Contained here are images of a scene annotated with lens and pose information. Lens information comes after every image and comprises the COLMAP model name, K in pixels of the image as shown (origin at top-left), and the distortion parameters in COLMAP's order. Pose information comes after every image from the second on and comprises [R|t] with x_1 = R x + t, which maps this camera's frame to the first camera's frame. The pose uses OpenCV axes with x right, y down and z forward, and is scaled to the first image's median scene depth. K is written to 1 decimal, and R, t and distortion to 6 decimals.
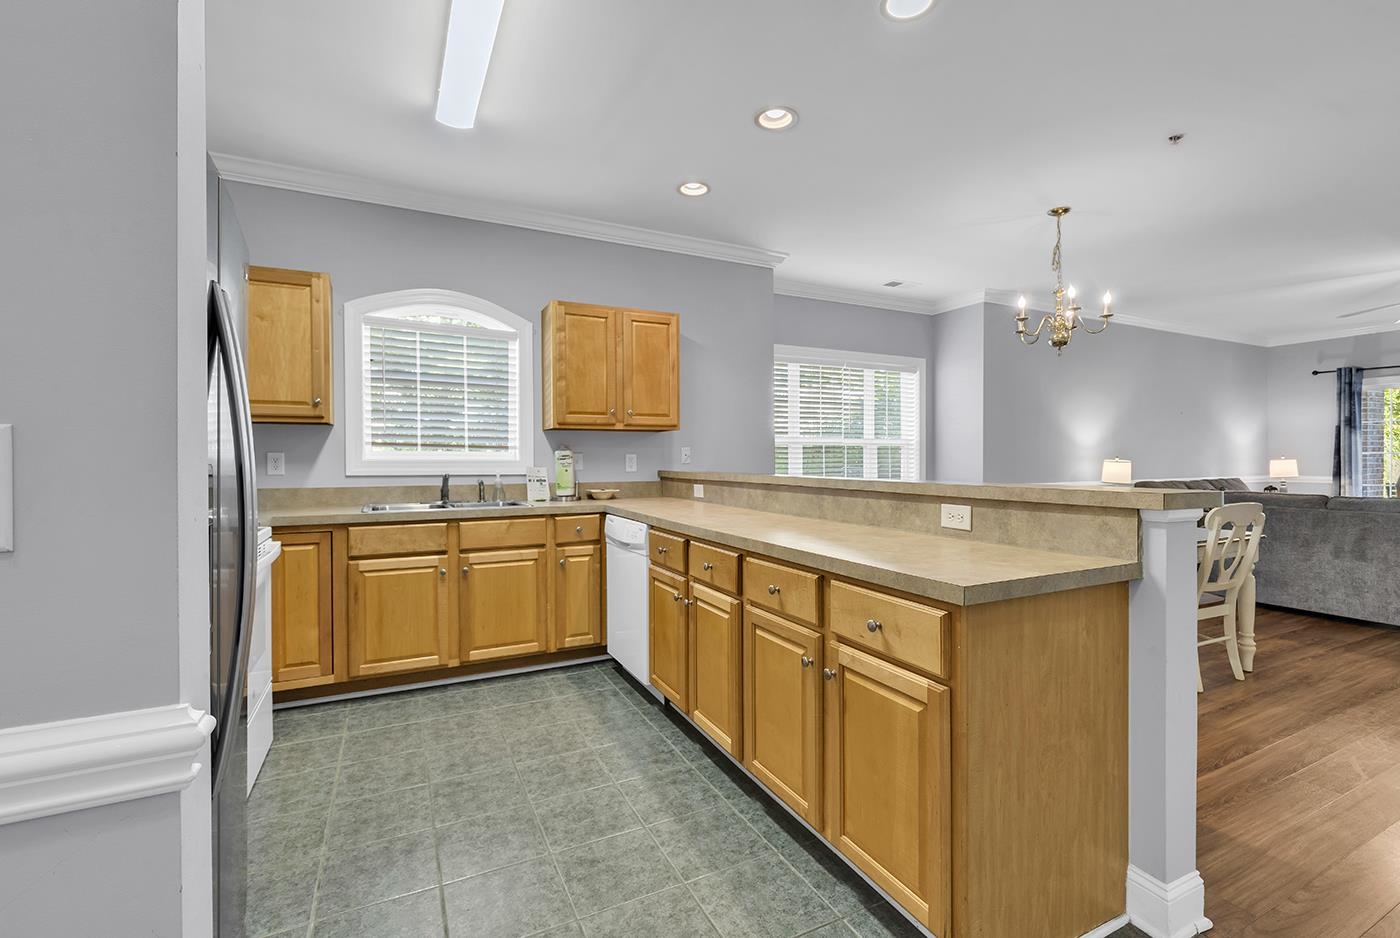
lens RADIAL K [[633.5, 0, 702.8], [0, 633.5, 463.4], [0, 0, 1]] dist [0.002882, 0.000169]
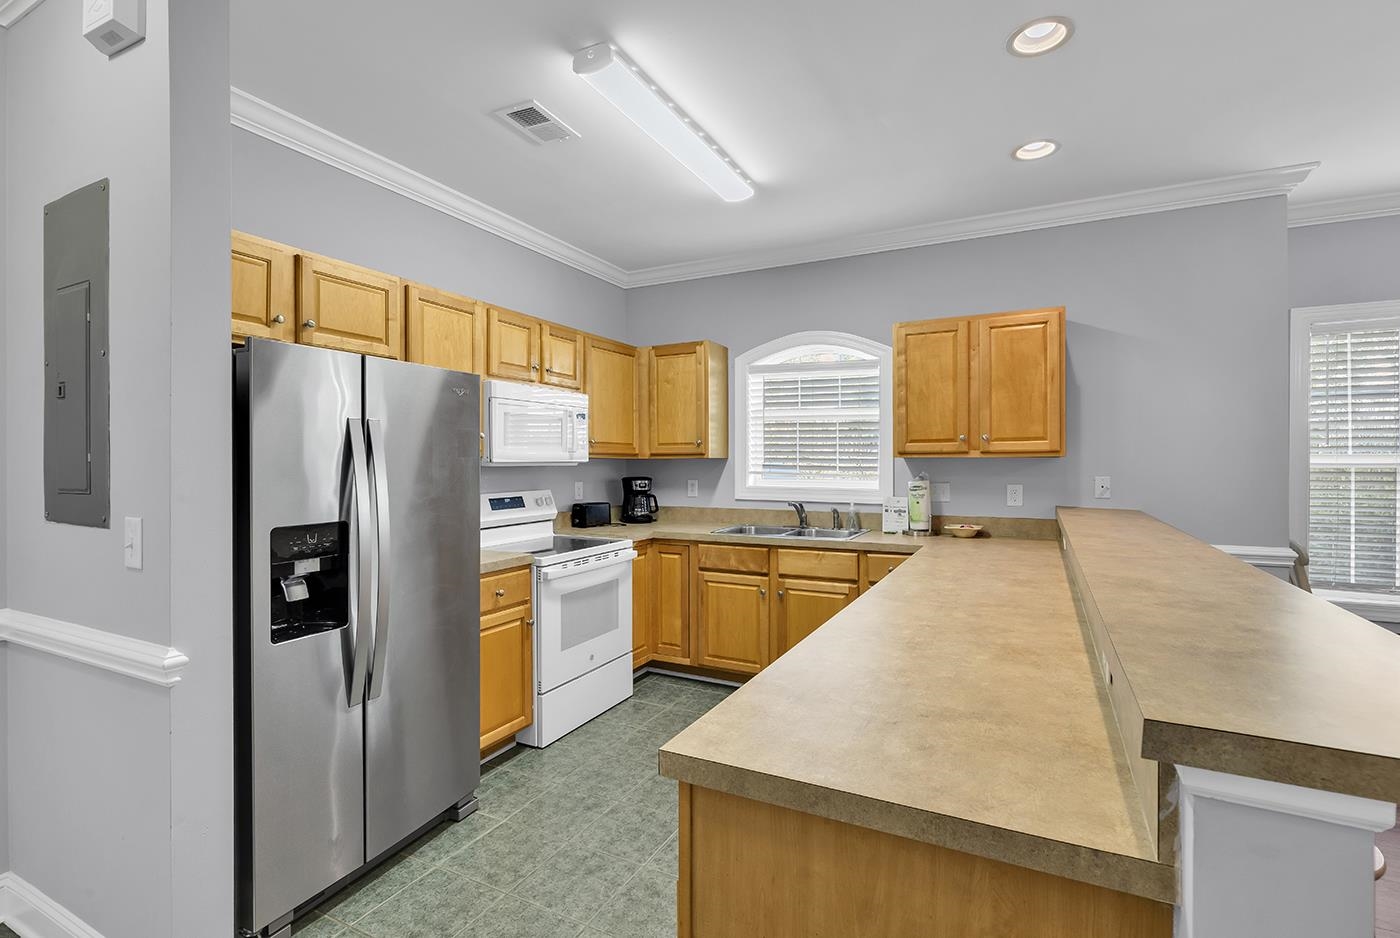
lens RADIAL K [[633.5, 0, 702.8], [0, 633.5, 463.4], [0, 0, 1]] dist [0.002882, 0.000169]
pose [[0.597464, 0.004780, -0.801881, 0.383350], [-0.005235, 0.999984, 0.002061, -0.052070], [0.801879, 0.002967, 0.597480, 0.222296]]
